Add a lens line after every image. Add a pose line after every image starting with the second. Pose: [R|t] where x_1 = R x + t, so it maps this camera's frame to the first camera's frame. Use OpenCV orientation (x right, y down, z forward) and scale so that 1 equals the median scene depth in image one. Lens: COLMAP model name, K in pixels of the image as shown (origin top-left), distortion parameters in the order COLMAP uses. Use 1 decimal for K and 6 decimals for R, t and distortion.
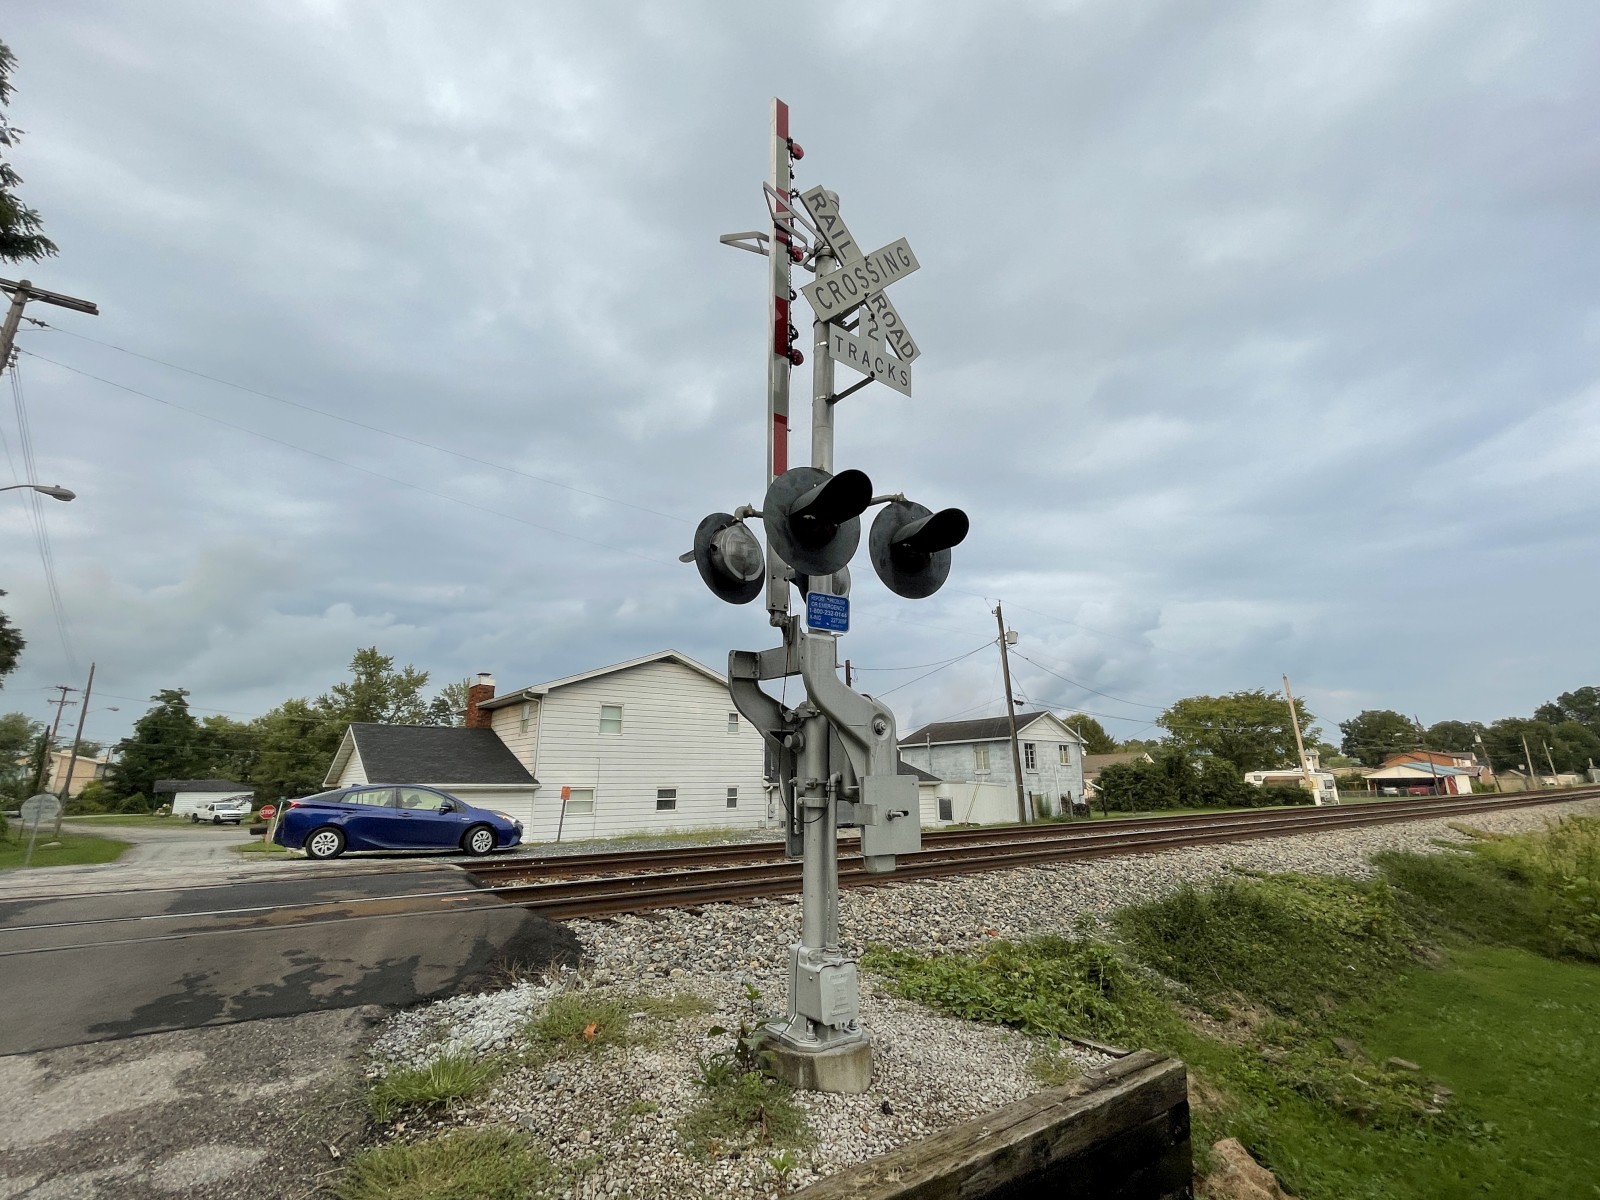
lens RADIAL K [[701.5, 0, 803.5], [0, 701.5, 598.9], [0, 0, 1]] dist [-0.001191, -0.001096]
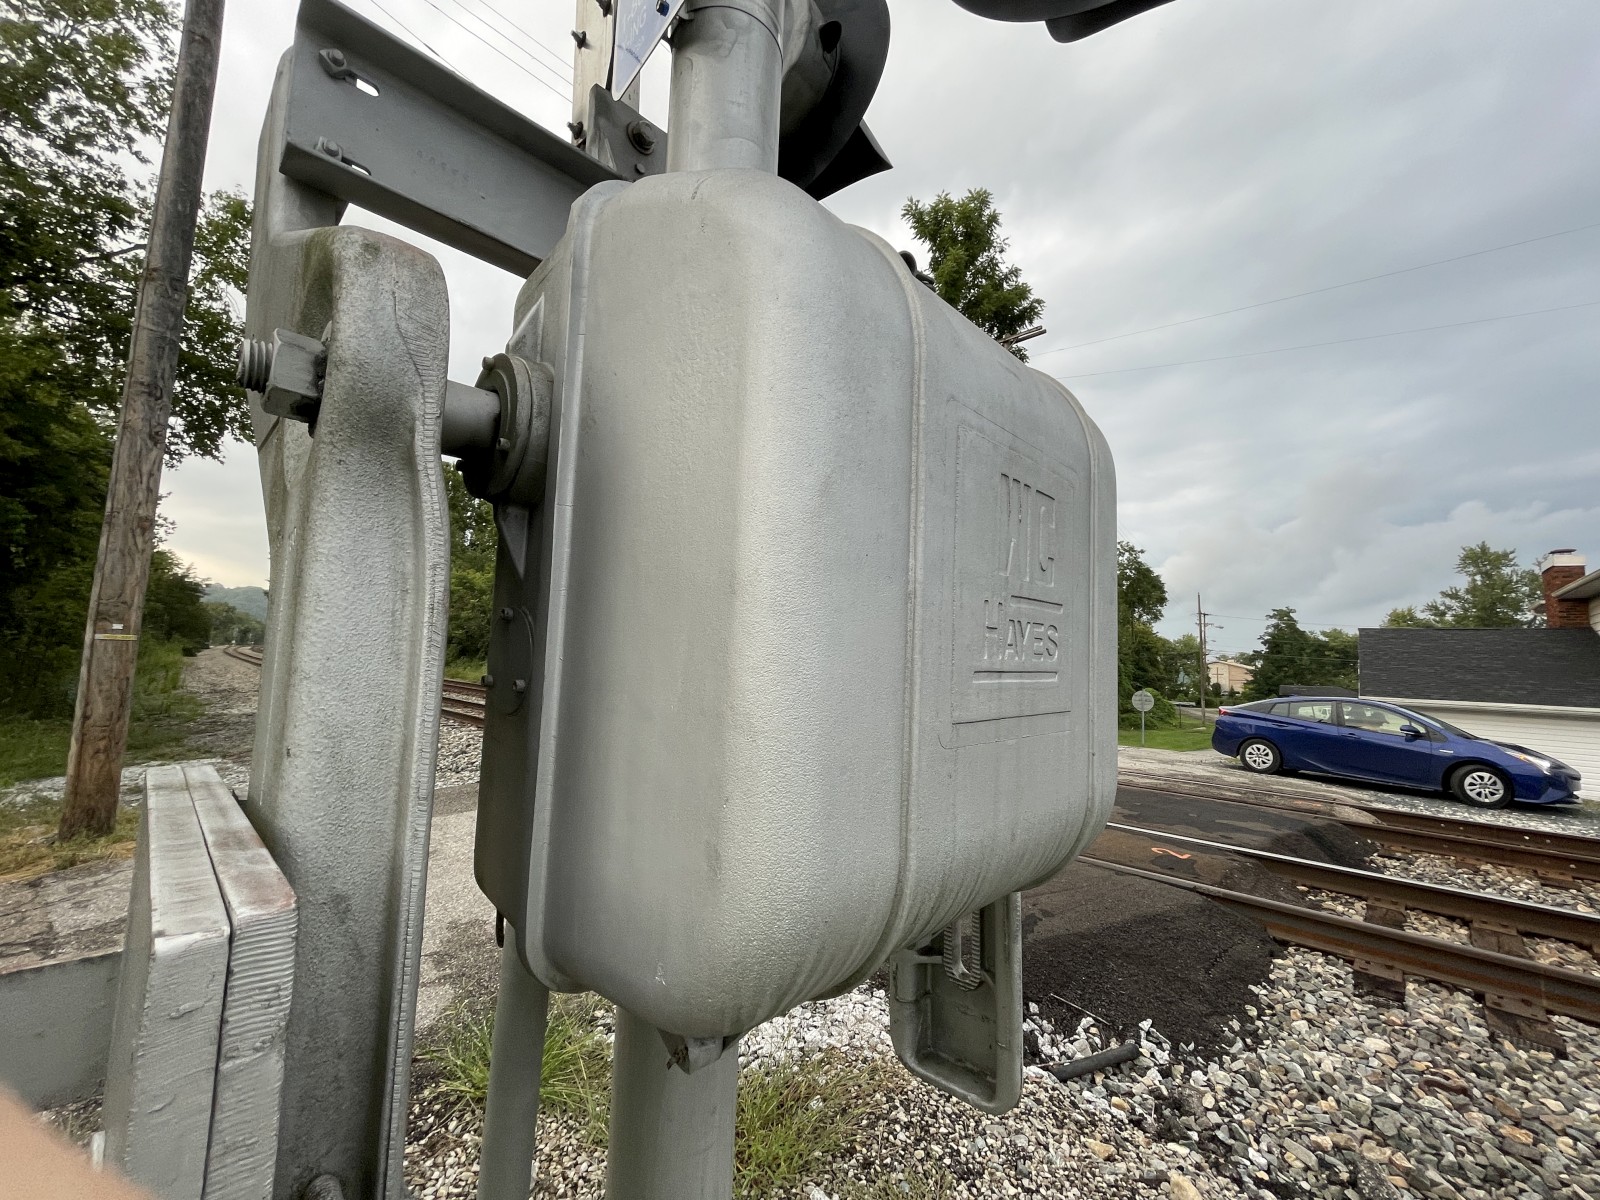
lens RADIAL K [[641.3, 0, 810.2], [0, 641.3, 602.3], [0, 0, 1]] dist [-0.008393, 0.000762]
pose [[0.164054, -0.085948, -0.982700, 0.036653], [0.204897, 0.977439, -0.051282, 0.037594], [0.964937, -0.192940, 0.177963, 0.164932]]
